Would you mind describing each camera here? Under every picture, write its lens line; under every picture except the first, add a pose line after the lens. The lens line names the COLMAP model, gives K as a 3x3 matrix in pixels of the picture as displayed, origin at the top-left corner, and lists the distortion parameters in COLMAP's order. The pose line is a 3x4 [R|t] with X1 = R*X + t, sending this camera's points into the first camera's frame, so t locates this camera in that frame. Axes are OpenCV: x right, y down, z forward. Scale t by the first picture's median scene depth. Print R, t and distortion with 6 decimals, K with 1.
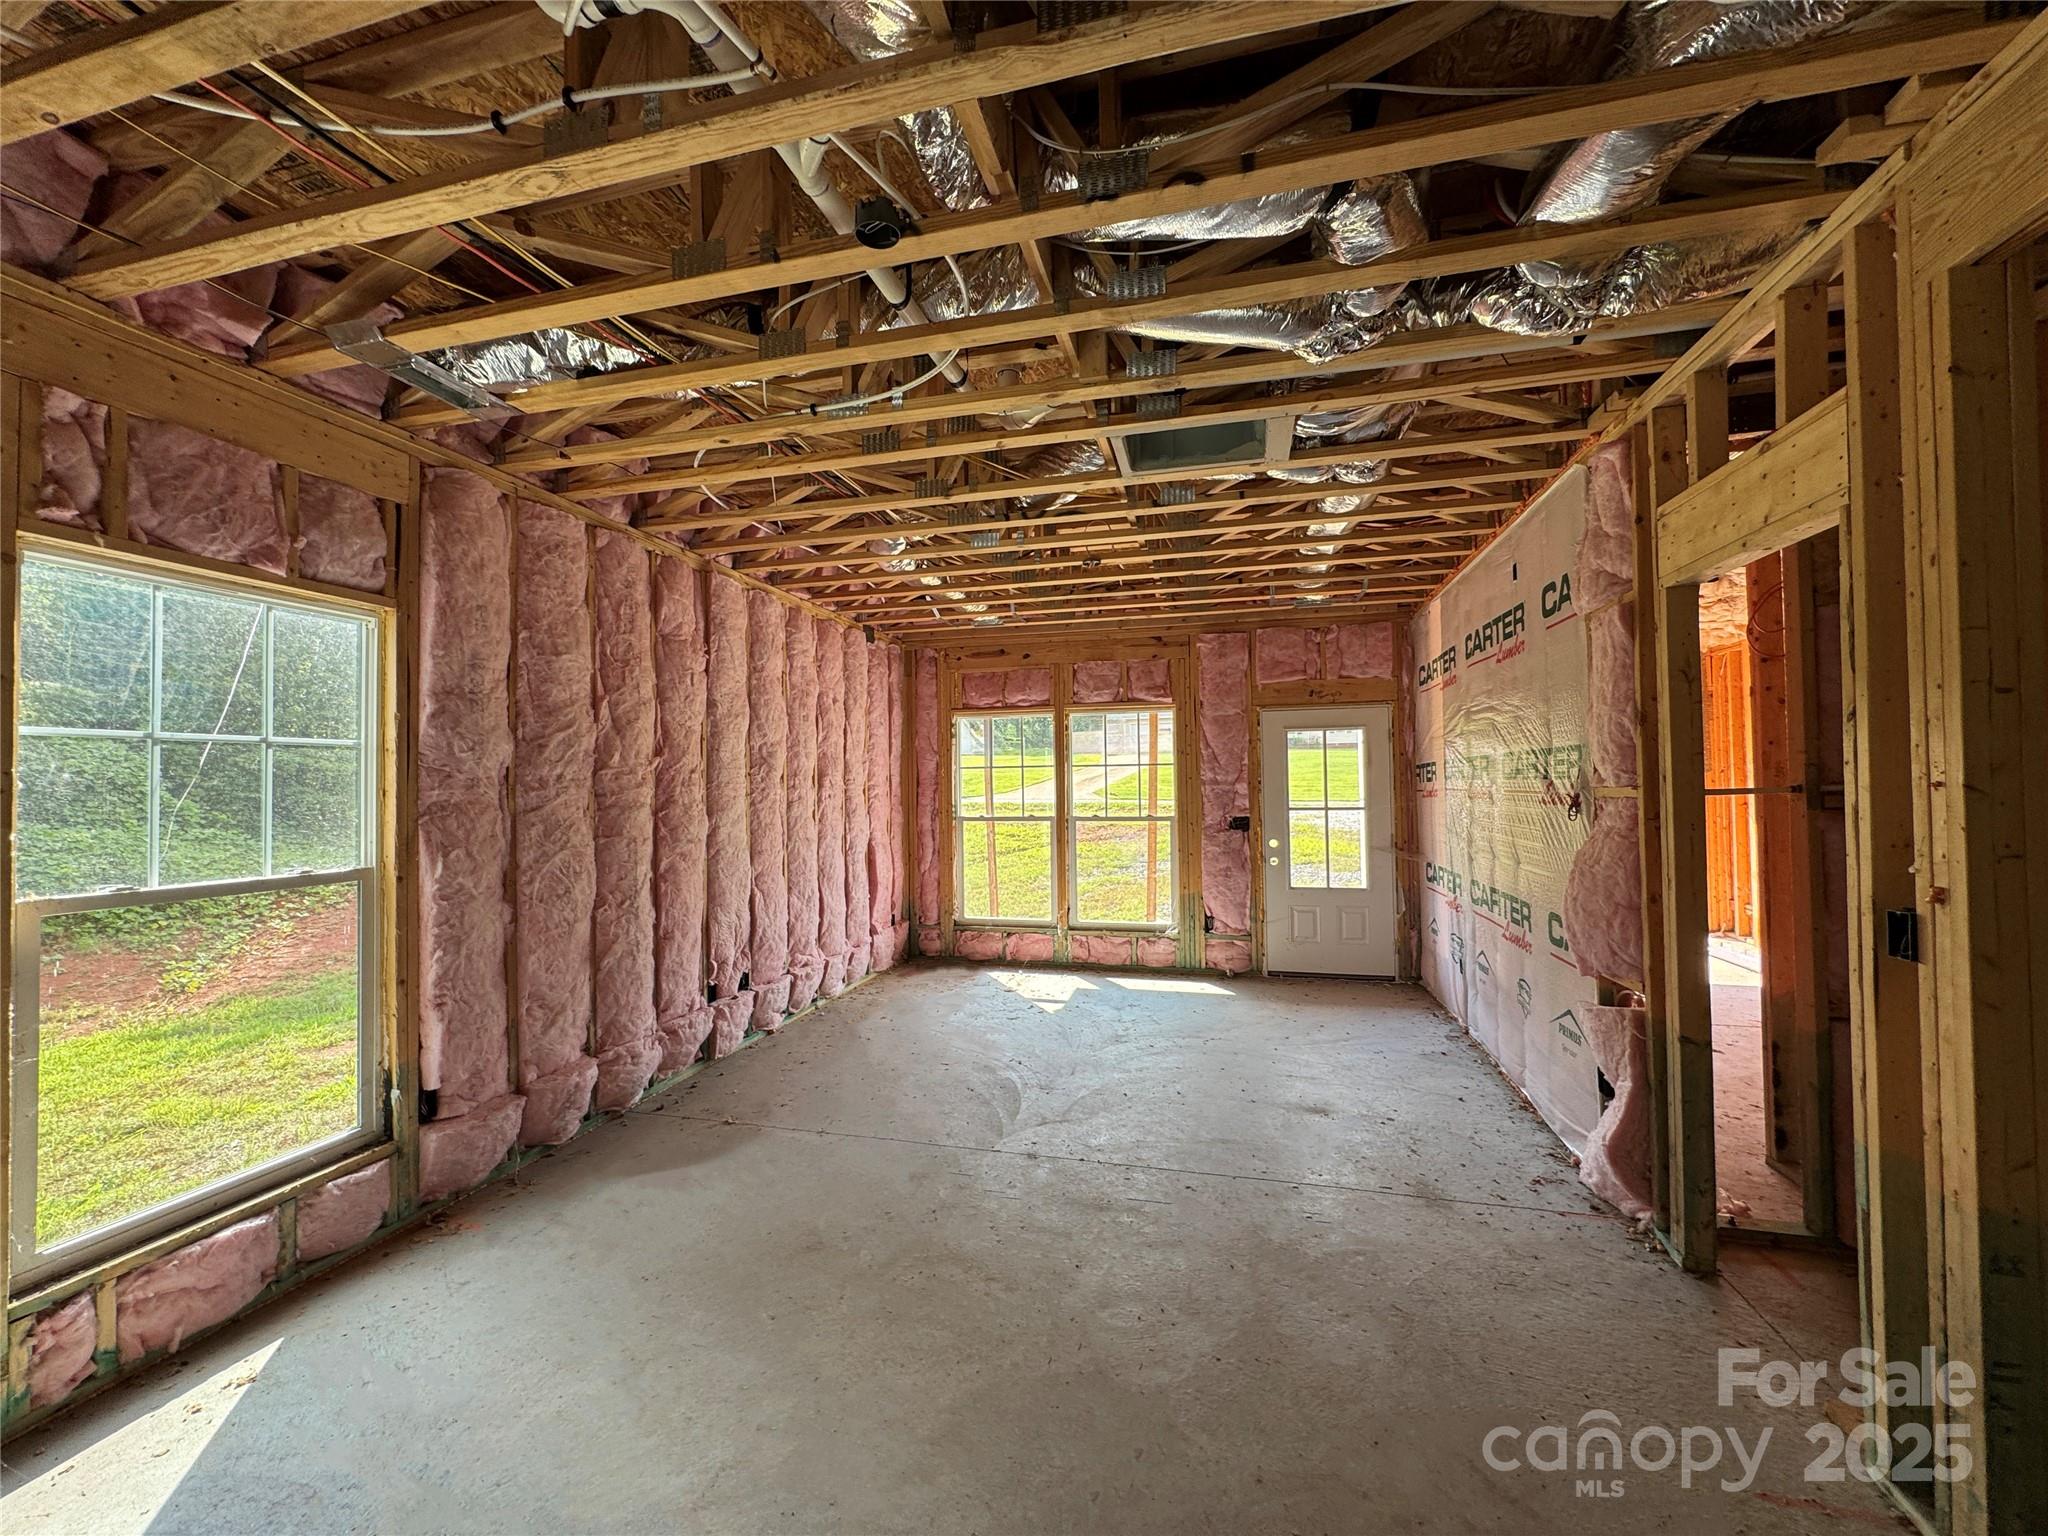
lens RADIAL K [[818.4, 0, 1024.0], [0, 818.4, 768.0], [0, 0, 1]] dist [-0.001028, 0.000179]
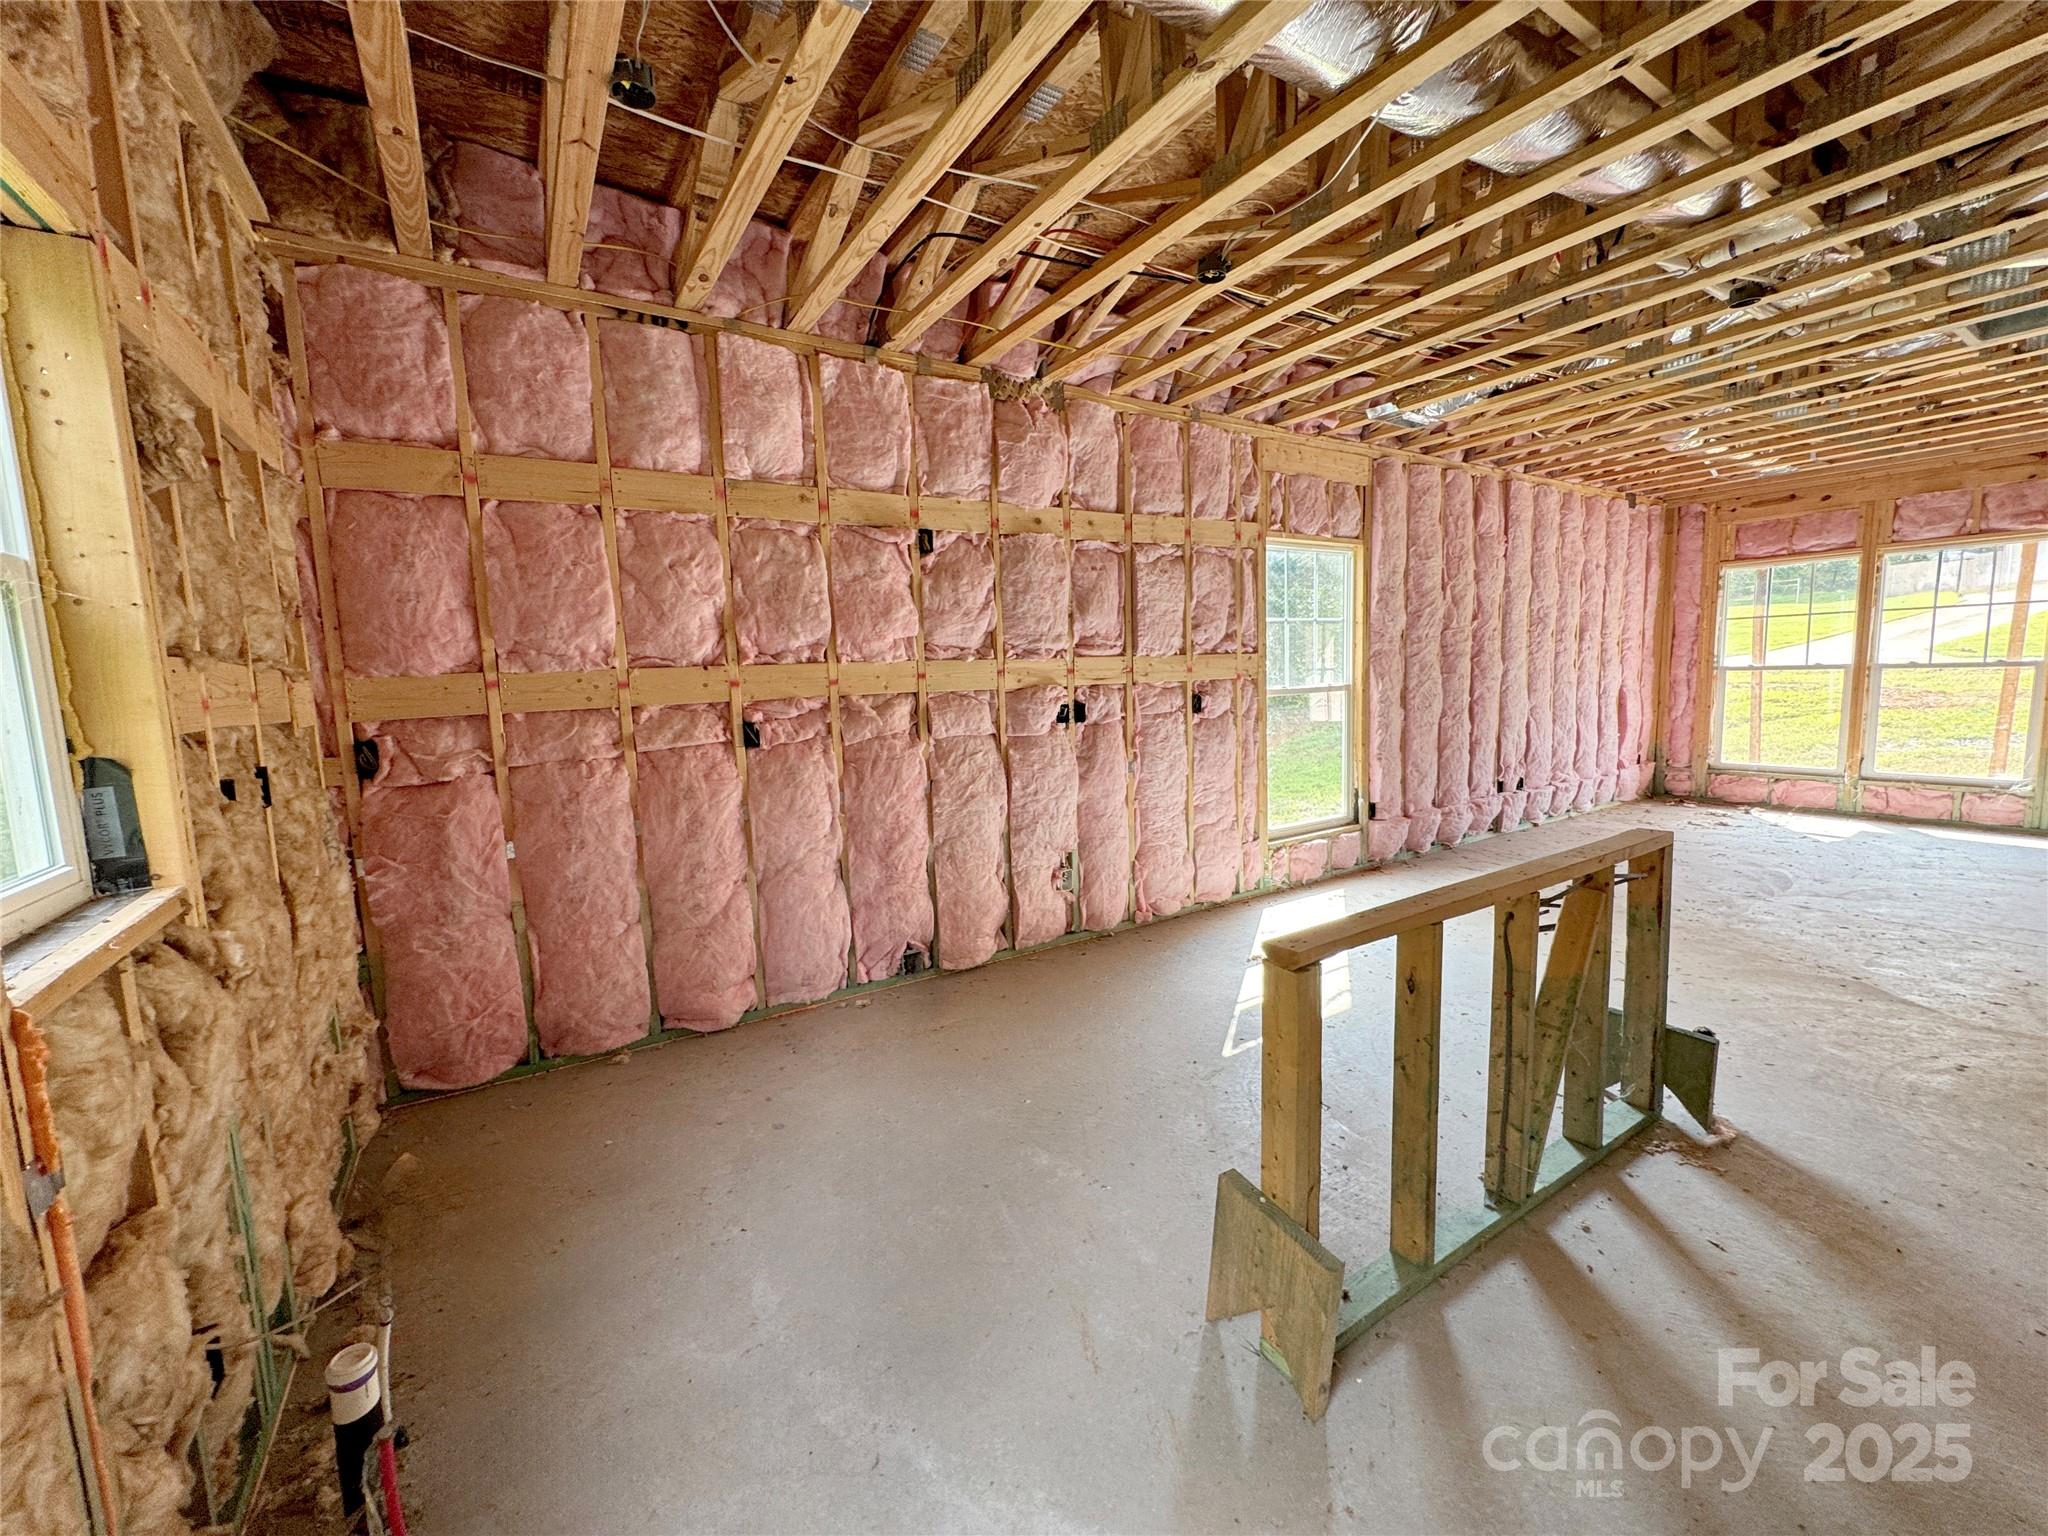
lens RADIAL K [[822.0, 0, 1022.2], [0, 822.0, 766.1], [0, 0, 1]] dist [-0.000908, 0.000282]
pose [[0.732746, 0.065461, -0.677347, -0.023079], [0.039313, 0.989628, 0.138168, 0.008502], [0.679366, -0.127871, 0.722573, -0.588465]]
